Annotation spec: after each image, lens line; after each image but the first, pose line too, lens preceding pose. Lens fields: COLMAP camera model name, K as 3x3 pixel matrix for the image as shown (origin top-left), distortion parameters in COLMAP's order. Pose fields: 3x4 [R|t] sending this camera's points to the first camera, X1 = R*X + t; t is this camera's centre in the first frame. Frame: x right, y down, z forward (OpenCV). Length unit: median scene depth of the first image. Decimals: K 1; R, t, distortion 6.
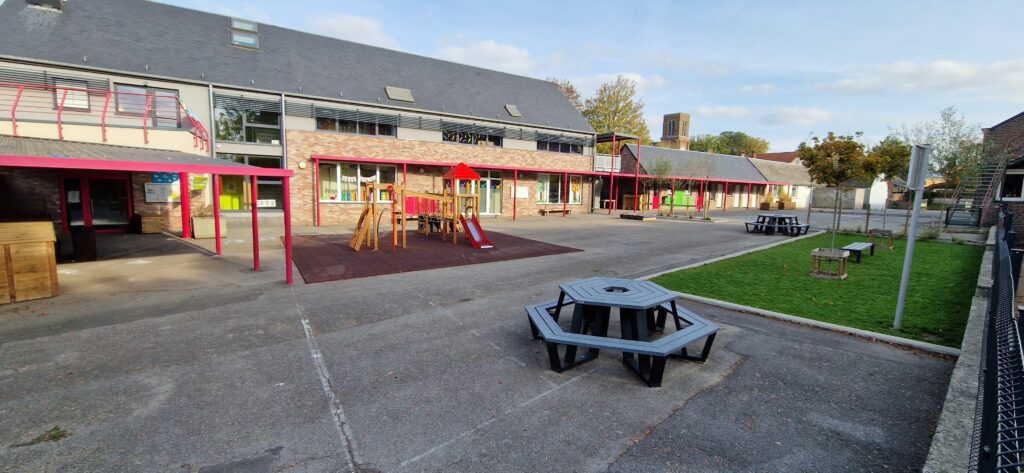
lens RADIAL K [[418.6, 0, 512.6], [0, 418.6, 239.2], [0, 0, 1]] dist [-0.001754, -0.001904]
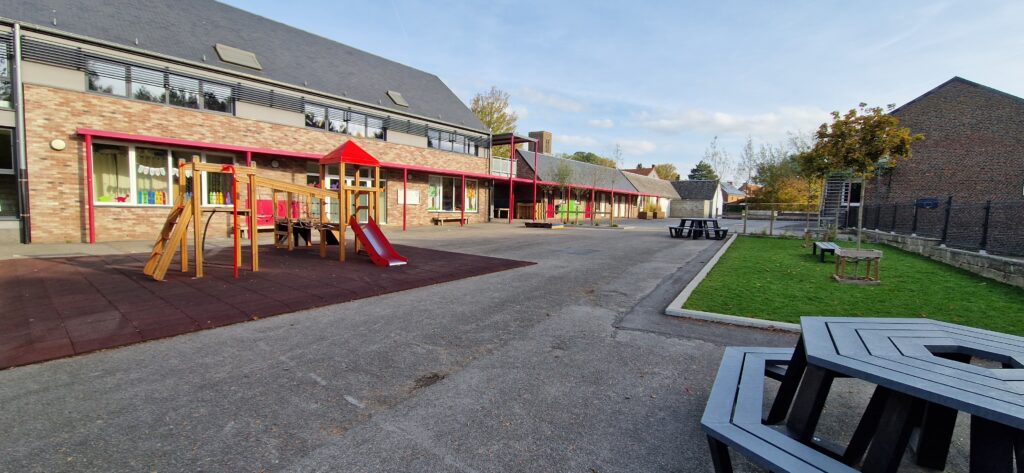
lens RADIAL K [[418.6, 0, 515.2], [0, 418.6, 236.7], [0, 0, 1]] dist [-0.001754, -0.001904]
pose [[0.946701, -0.021066, 0.321425, -0.057222], [0.034860, 0.998699, -0.037219, 0.003916], [-0.320223, 0.046441, 0.946203, 0.182192]]
